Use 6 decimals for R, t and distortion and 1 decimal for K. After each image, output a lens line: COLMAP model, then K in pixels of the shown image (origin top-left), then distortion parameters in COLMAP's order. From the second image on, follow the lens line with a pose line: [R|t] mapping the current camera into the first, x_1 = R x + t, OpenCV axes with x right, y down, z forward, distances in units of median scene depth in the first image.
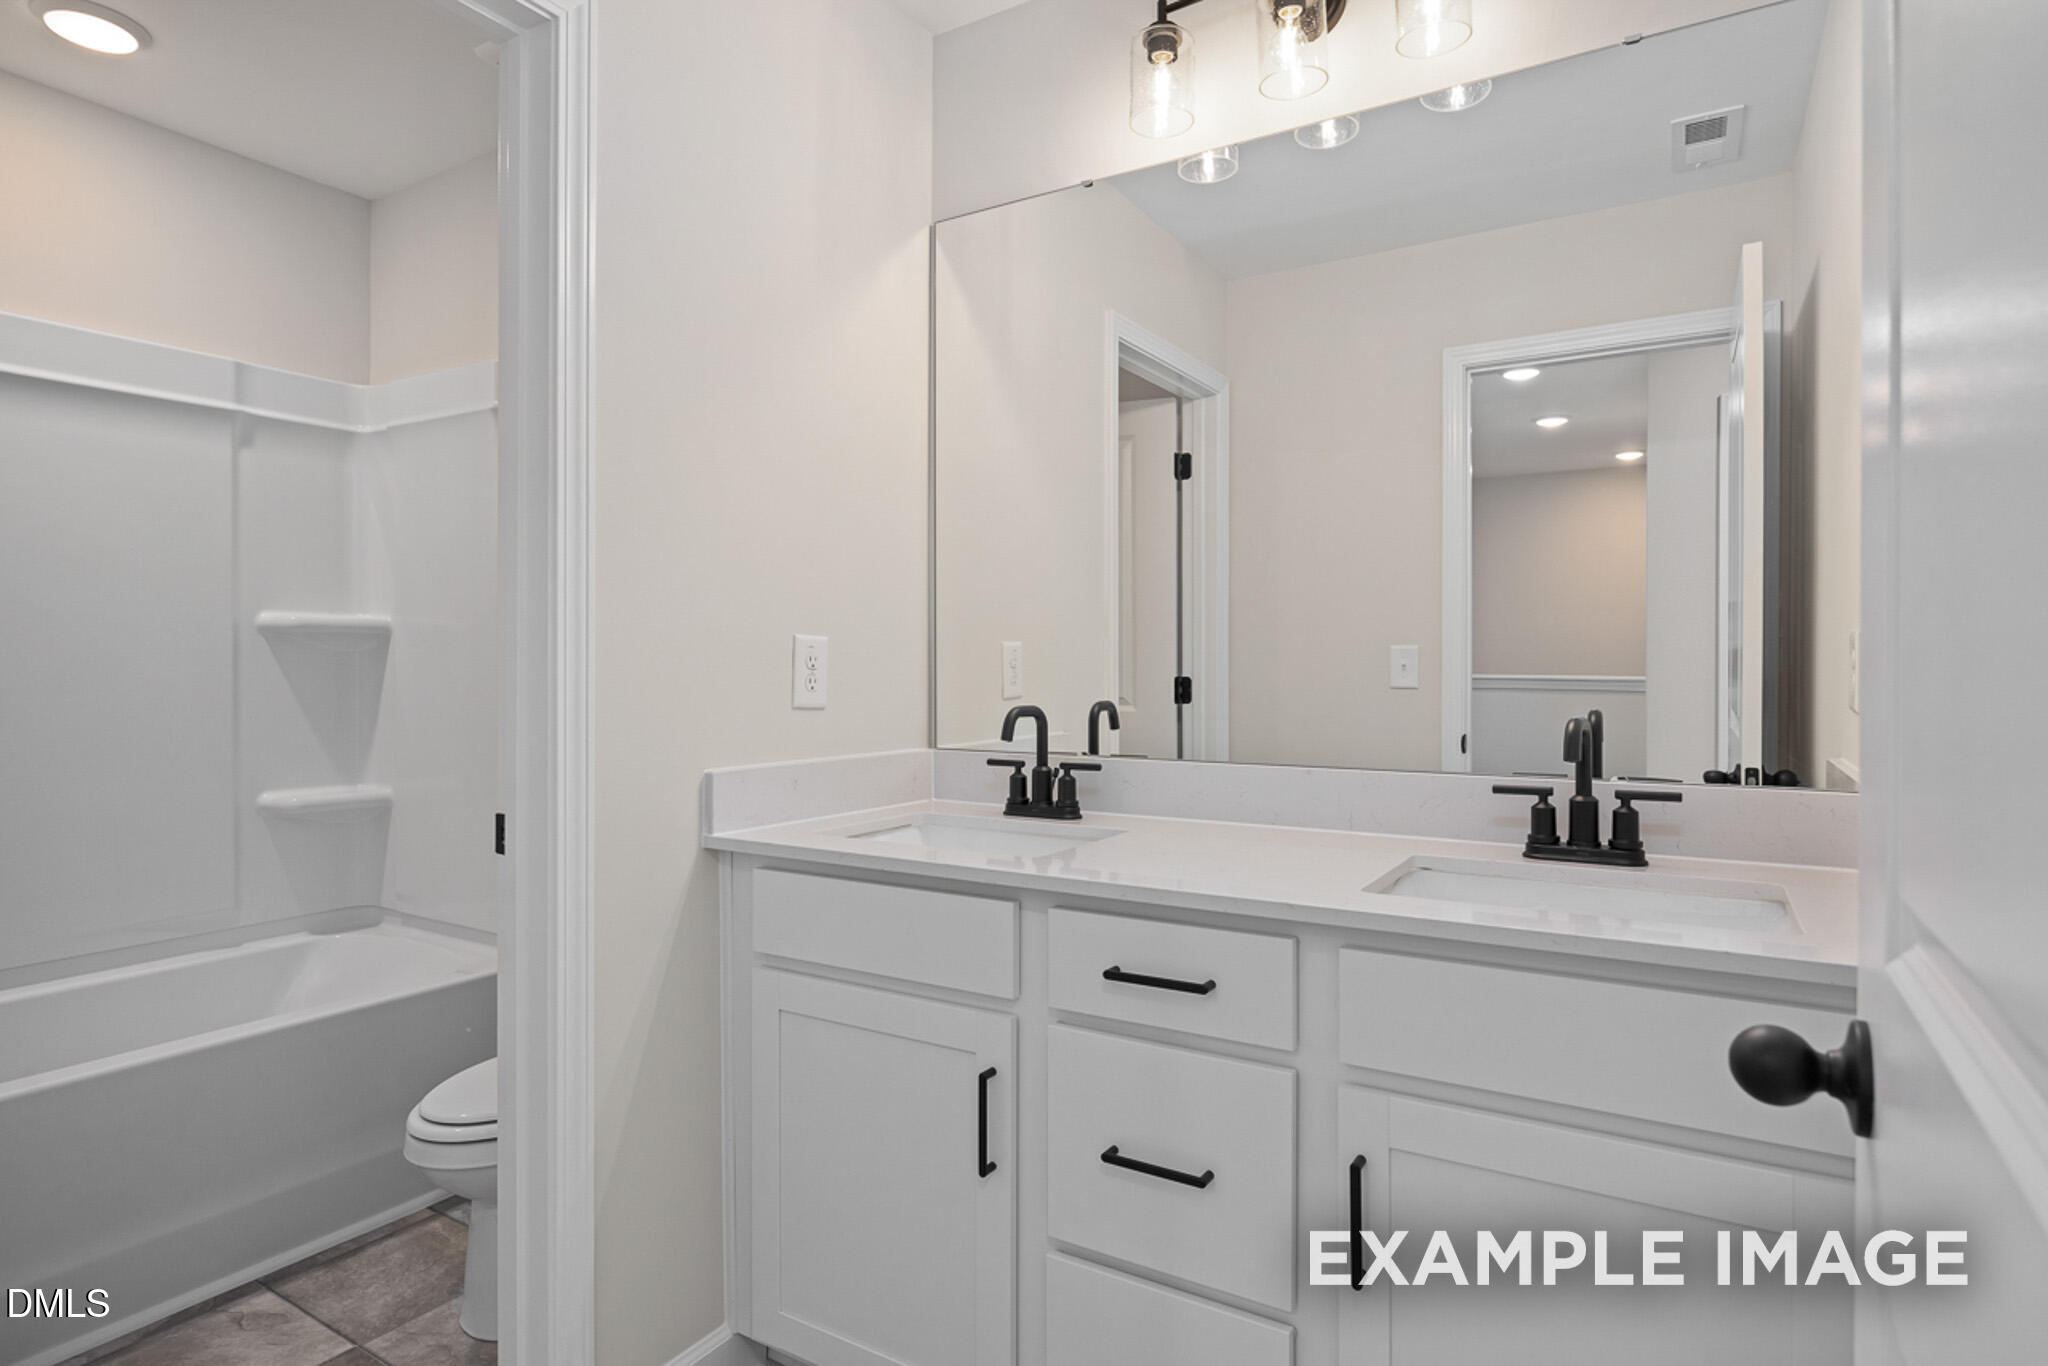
lens RADIAL K [[1102.8, 0, 1040.4], [0, 1102.8, 678.7], [0, 0, 1]] dist [-0.002166, 0.000919]
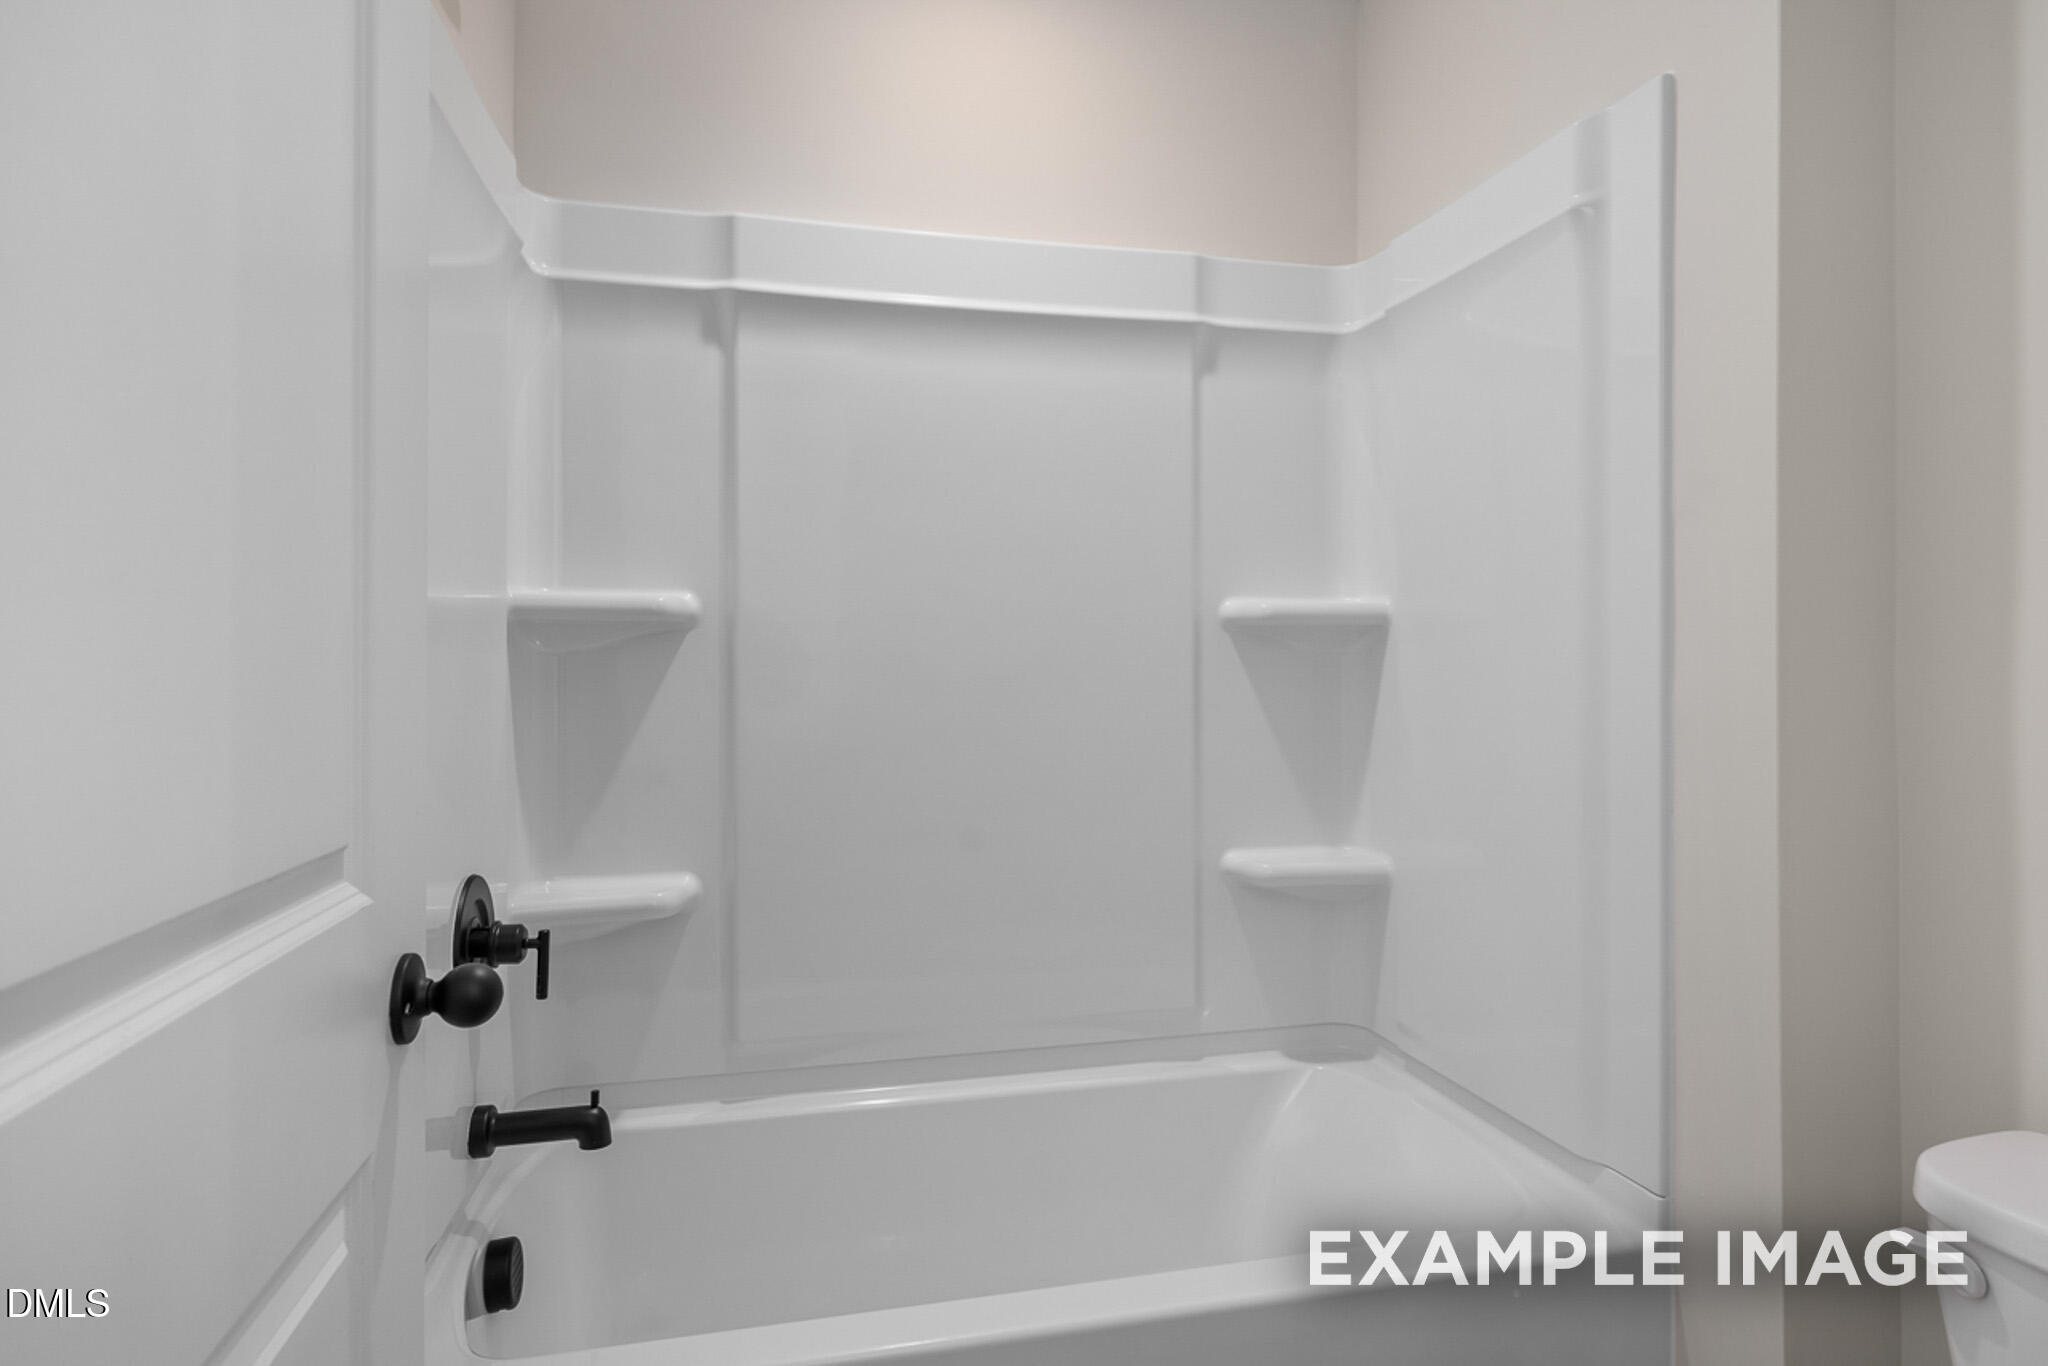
lens RADIAL K [[1102.8, 0, 1026.9], [0, 1102.8, 676.6], [0, 0, 1]] dist [-0.002166, 0.000919]
pose [[0.707120, 0.002439, -0.707089, -0.281969], [-0.000095, 0.999994, 0.003355, -0.012343], [0.707093, -0.002305, 0.707117, 0.388172]]
